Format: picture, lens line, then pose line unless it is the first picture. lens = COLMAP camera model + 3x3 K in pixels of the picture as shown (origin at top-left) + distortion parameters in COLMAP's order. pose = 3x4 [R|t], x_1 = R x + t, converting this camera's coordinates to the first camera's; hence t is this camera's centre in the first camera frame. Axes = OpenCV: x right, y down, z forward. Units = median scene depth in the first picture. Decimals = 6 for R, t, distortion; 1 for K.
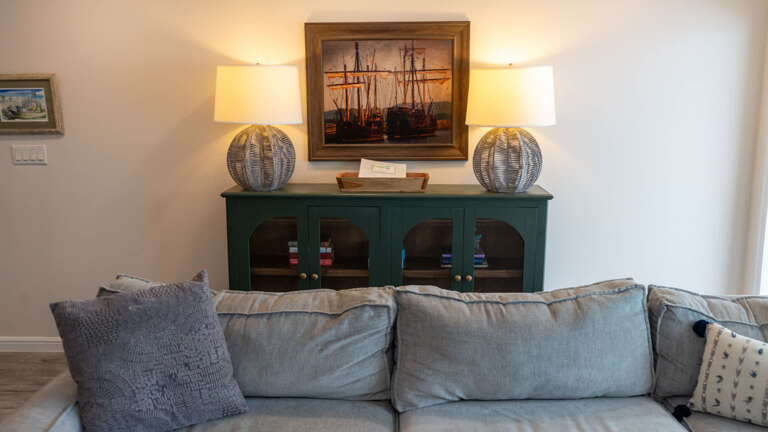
lens RADIAL K [[657.3, 0, 383.0], [0, 657.3, 220.7], [0, 0, 1]] dist [0.010593, -0.007399]
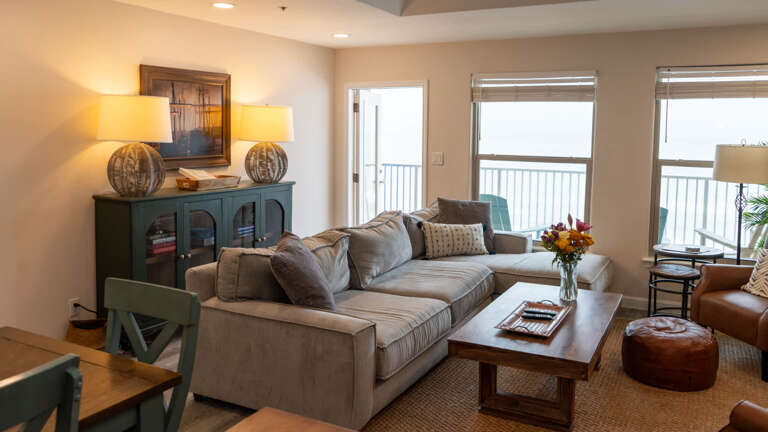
lens RADIAL K [[627.2, 0, 379.7], [0, 627.2, 203.4], [0, 0, 1]] dist [-0.010988, 0.002110]
pose [[0.444054, -0.096841, 0.890751, -1.018030], [0.144216, 0.988905, 0.035618, -0.008923], [-0.884318, 0.112644, 0.453094, 0.064898]]
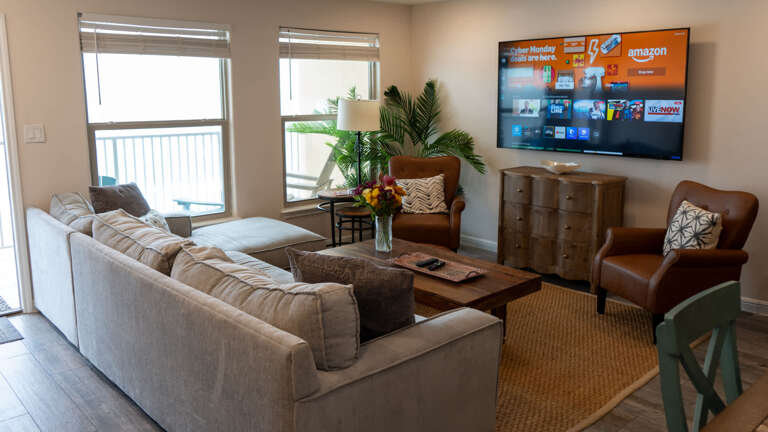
lens RADIAL K [[634.2, 0, 380.7], [0, 634.2, 213.3], [0, 0, 1]] dist [-0.010174, 0.009865]
pose [[-0.706566, -0.133653, 0.694911, -0.719419], [0.126731, 0.942227, 0.310077, -0.193193], [-0.696206, 0.307157, -0.648808, 1.066299]]
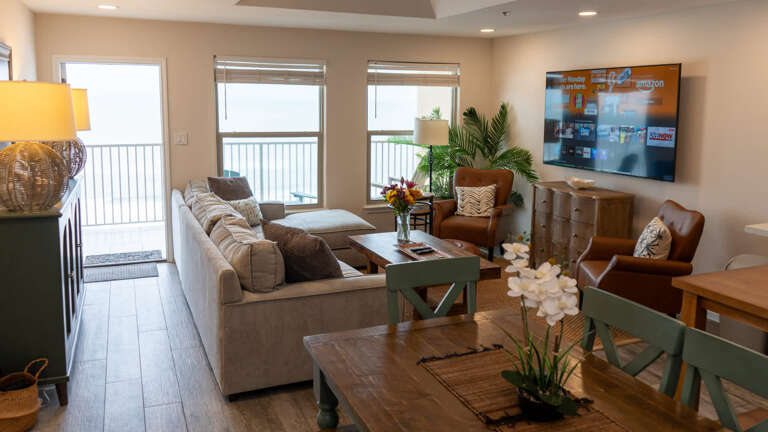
lens RADIAL K [[627.2, 0, 384.5], [0, 627.2, 214.2], [0, 0, 1]] dist [-0.010988, 0.002110]
pose [[-0.430070, -0.165292, 0.887535, -1.216257], [0.147916, 0.956910, 0.249887, -0.196181], [-0.890596, 0.238749, -0.387089, 0.915302]]
